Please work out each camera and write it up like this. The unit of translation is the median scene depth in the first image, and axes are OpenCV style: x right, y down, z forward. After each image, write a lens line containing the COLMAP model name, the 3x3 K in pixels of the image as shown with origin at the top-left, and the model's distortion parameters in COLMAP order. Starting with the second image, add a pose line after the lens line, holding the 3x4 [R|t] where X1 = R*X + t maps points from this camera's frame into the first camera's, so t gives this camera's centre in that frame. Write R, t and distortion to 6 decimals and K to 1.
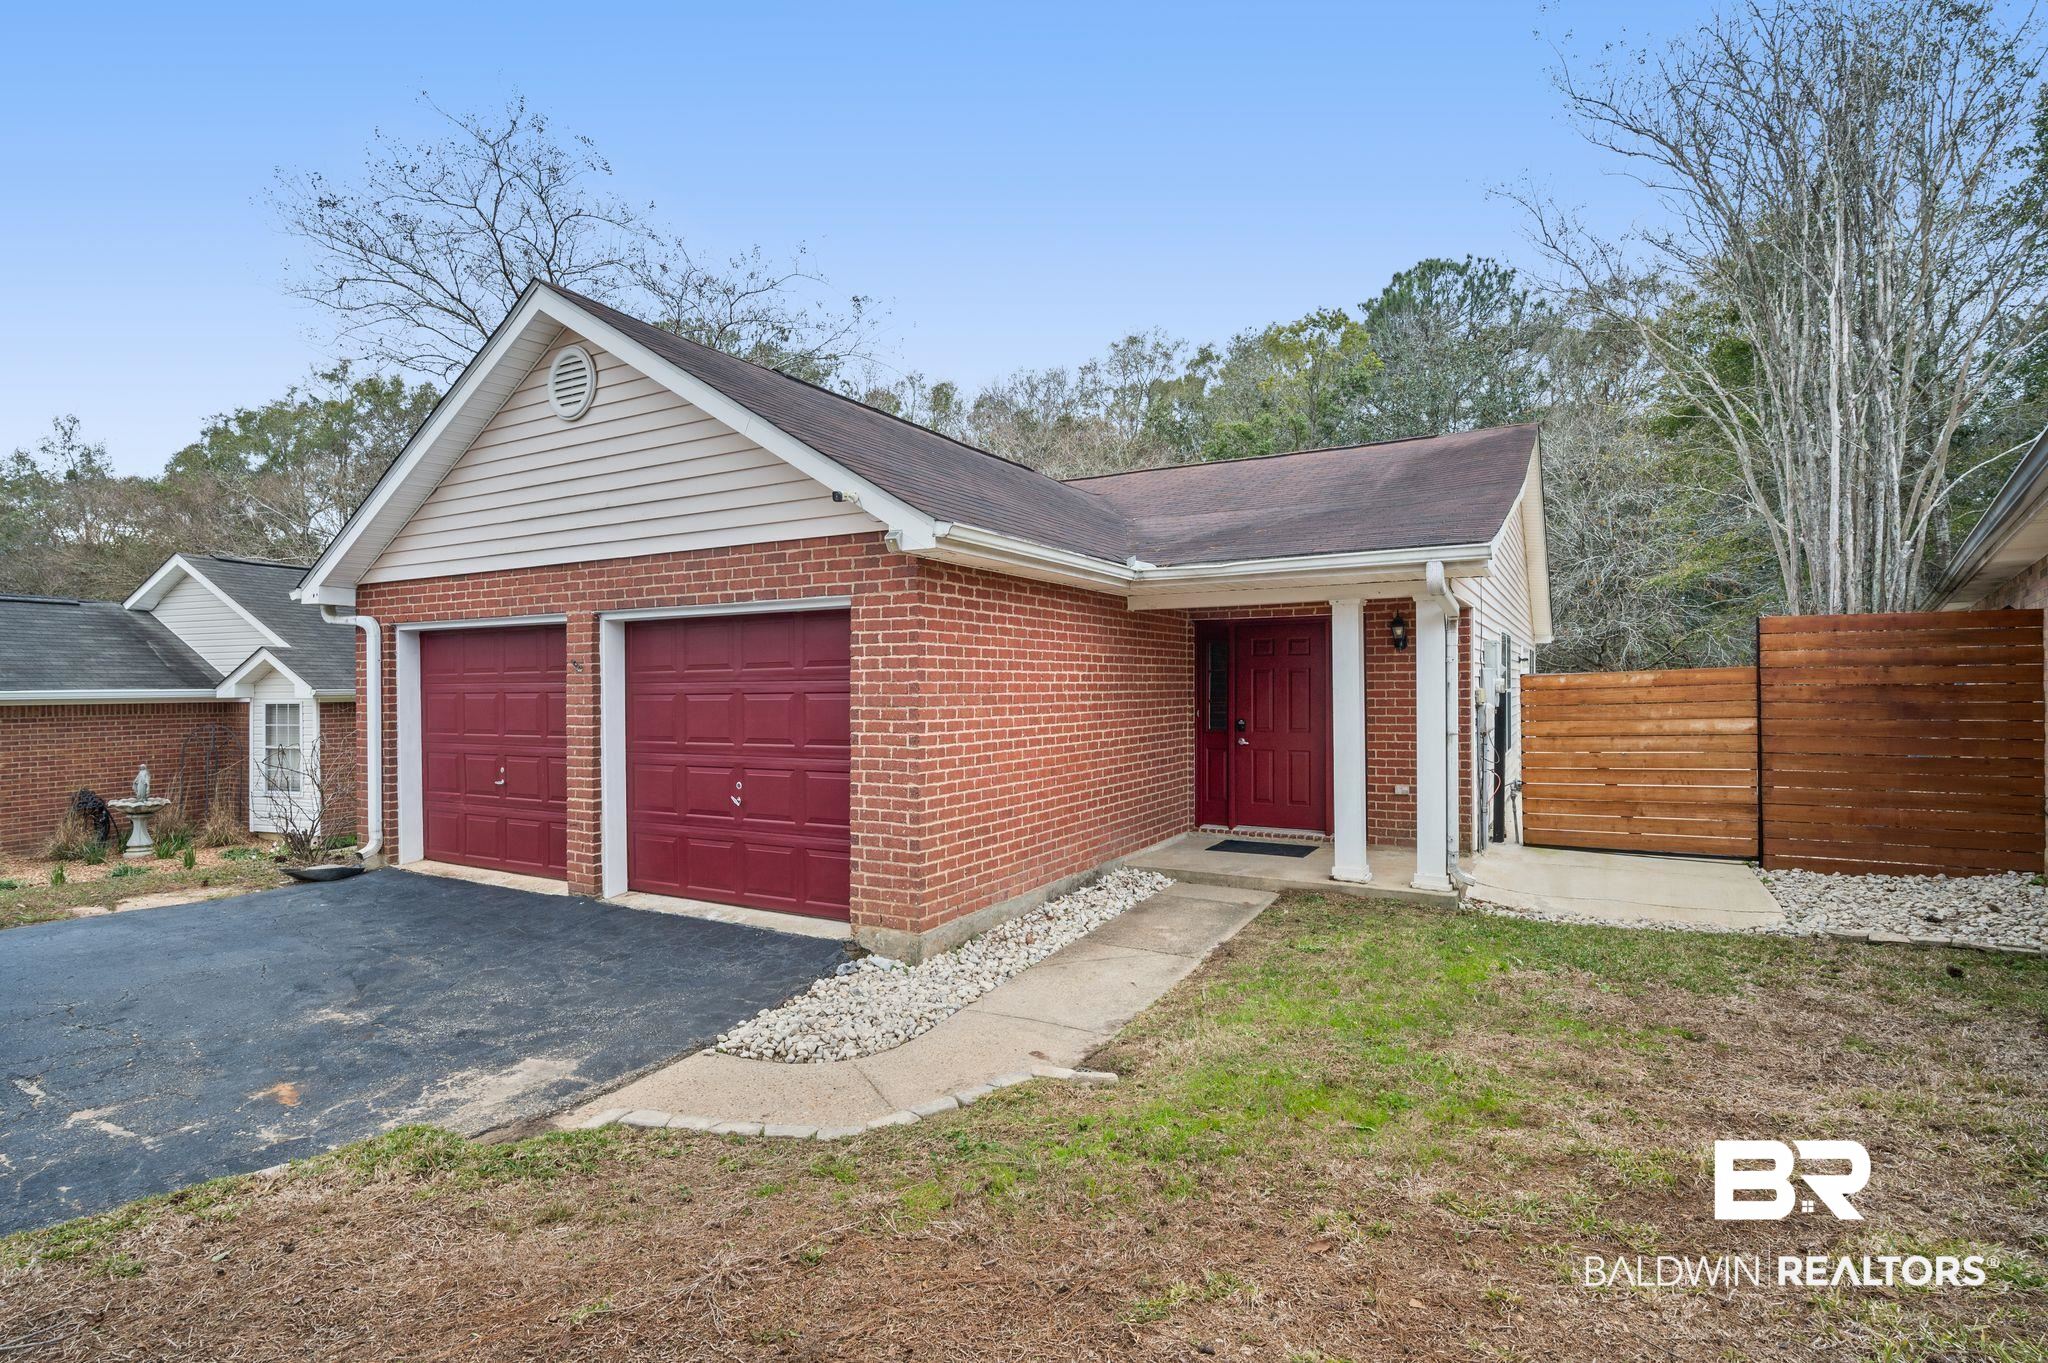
lens RADIAL K [[1002.1, 0, 1021.4], [0, 1002.1, 689.5], [0, 0, 1]] dist [-0.004643, -0.000704]
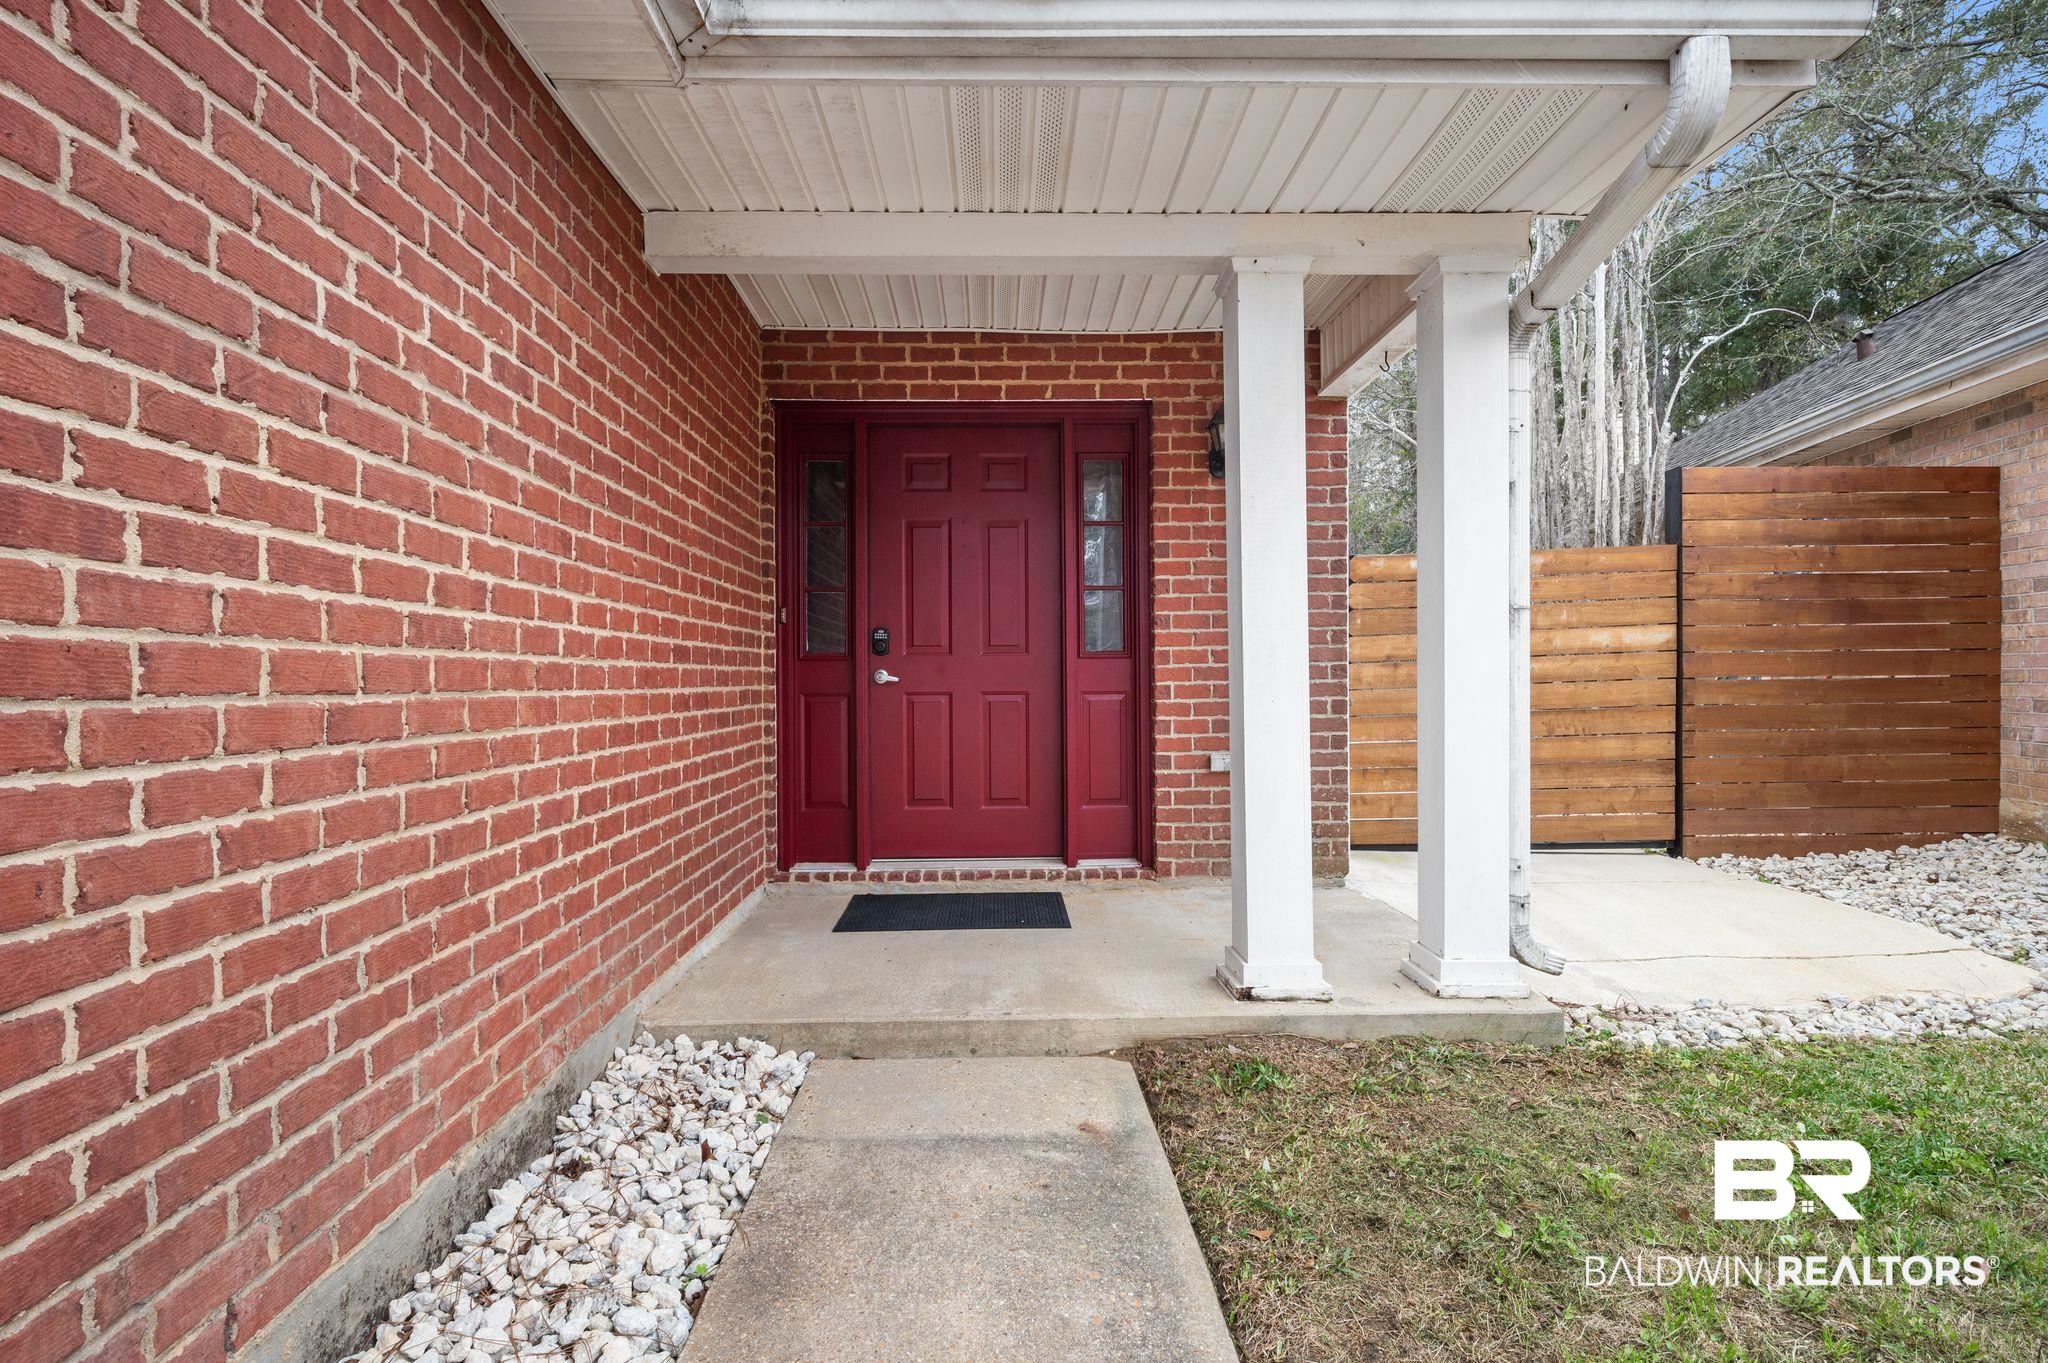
lens RADIAL K [[1002.1, 0, 1018.5], [0, 1002.1, 691.3], [0, 0, 1]] dist [-0.004643, -0.000704]
pose [[0.852230, -0.005499, 0.523138, 0.038382], [0.004806, 0.999985, 0.002682, 0.067880], [-0.523145, 0.000228, 0.852244, 0.676270]]
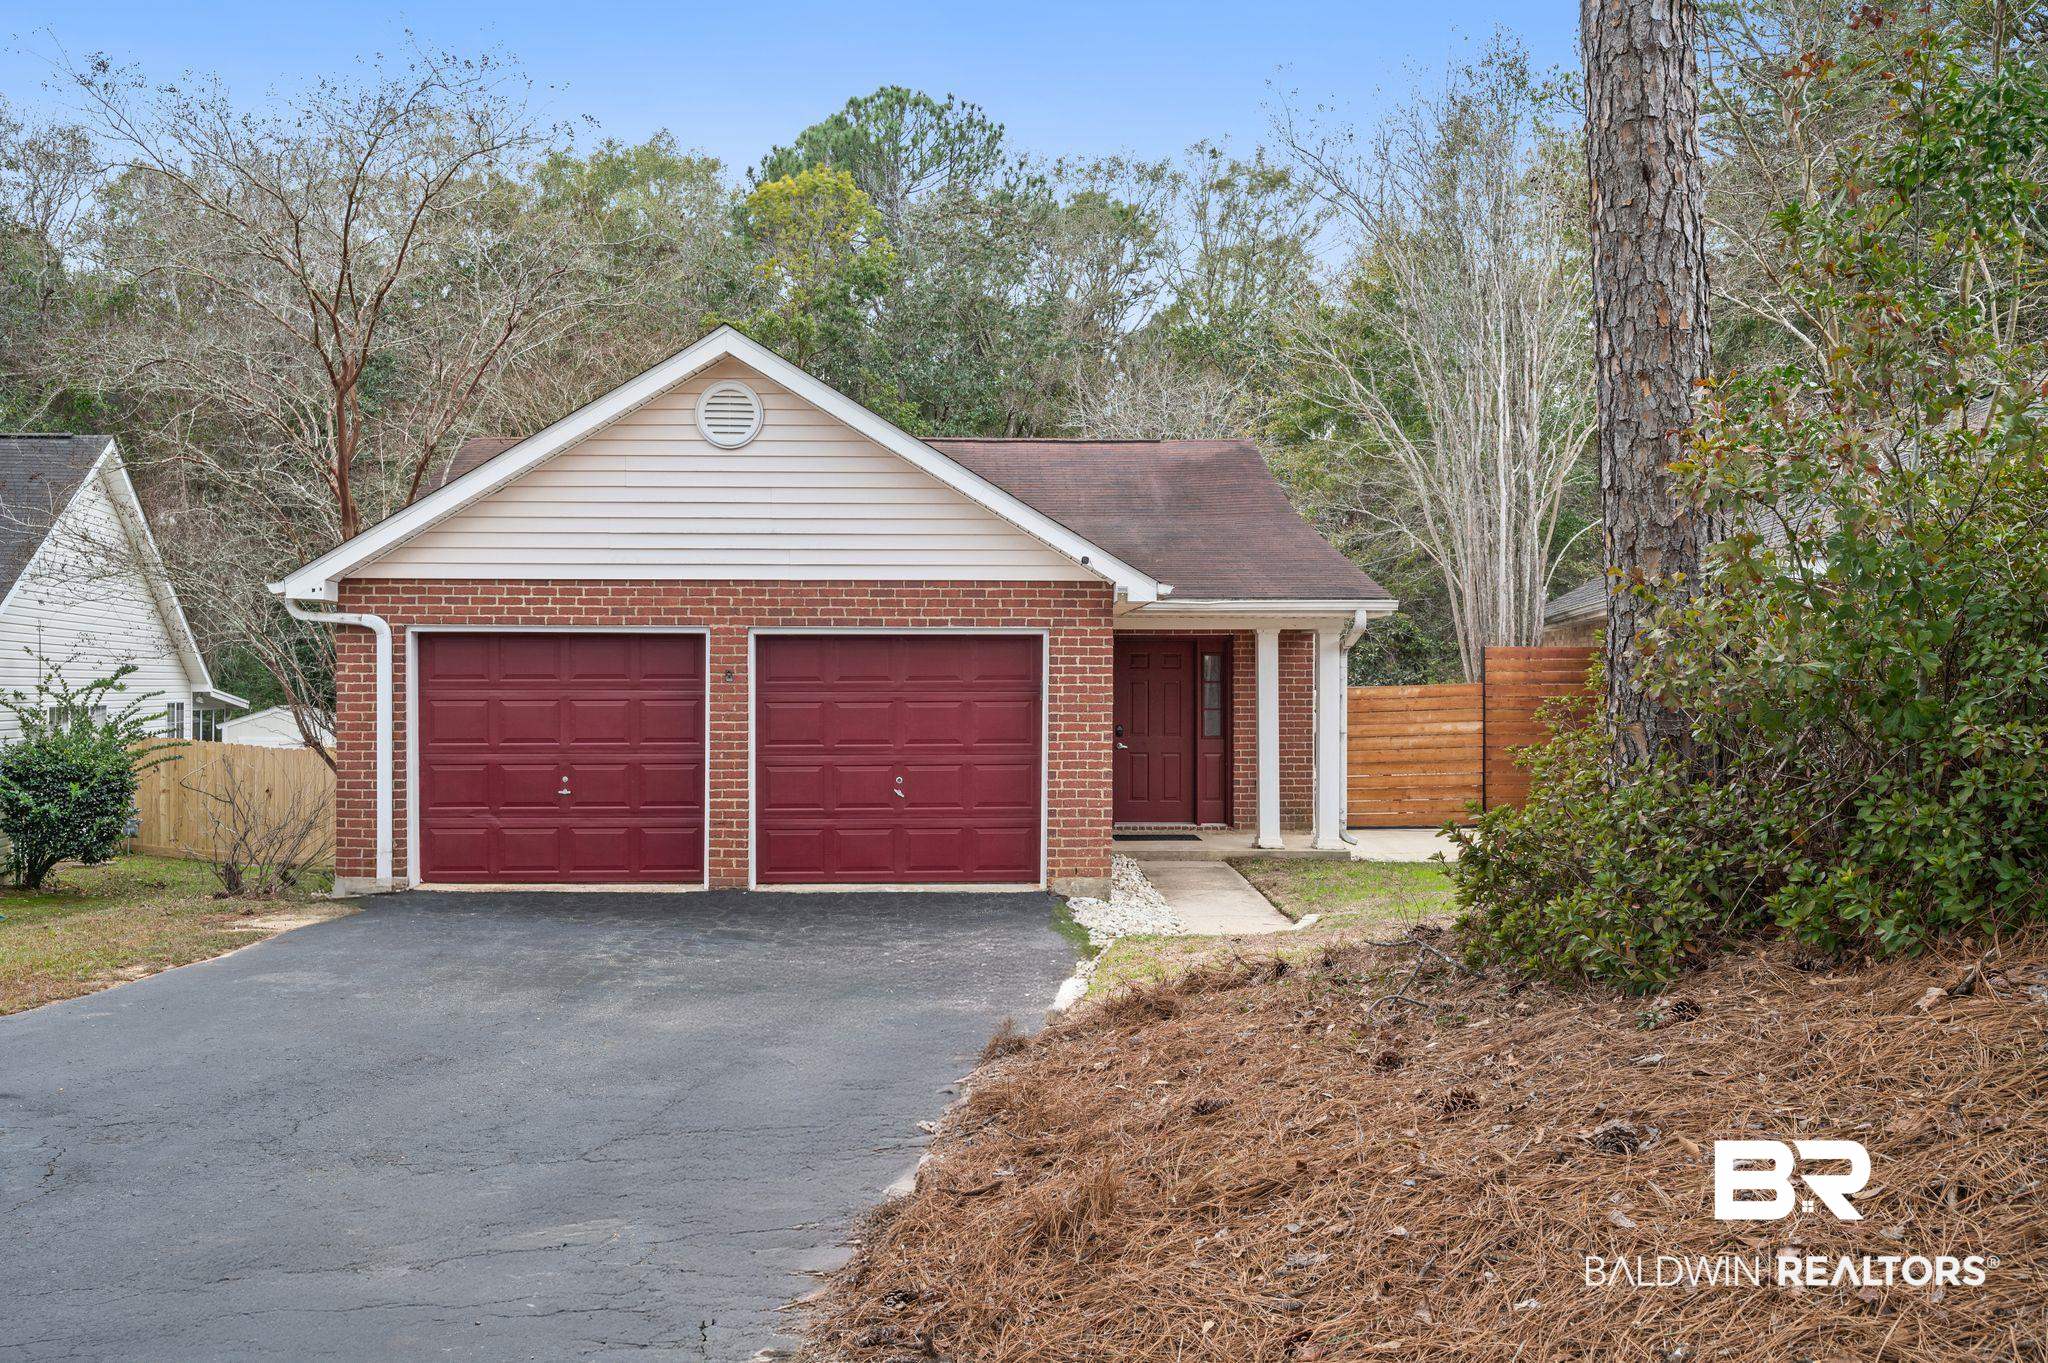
lens RADIAL K [[1845.3, 0, 1025.3], [0, 1845.3, 678.4], [0, 0, 1]] dist [0.010075, 0.000028]
pose [[0.842985, 0.008755, 0.537866, -1.128683], [-0.003995, 0.999942, -0.010015, -0.001889], [-0.537923, 0.006294, 0.842971, -0.770222]]
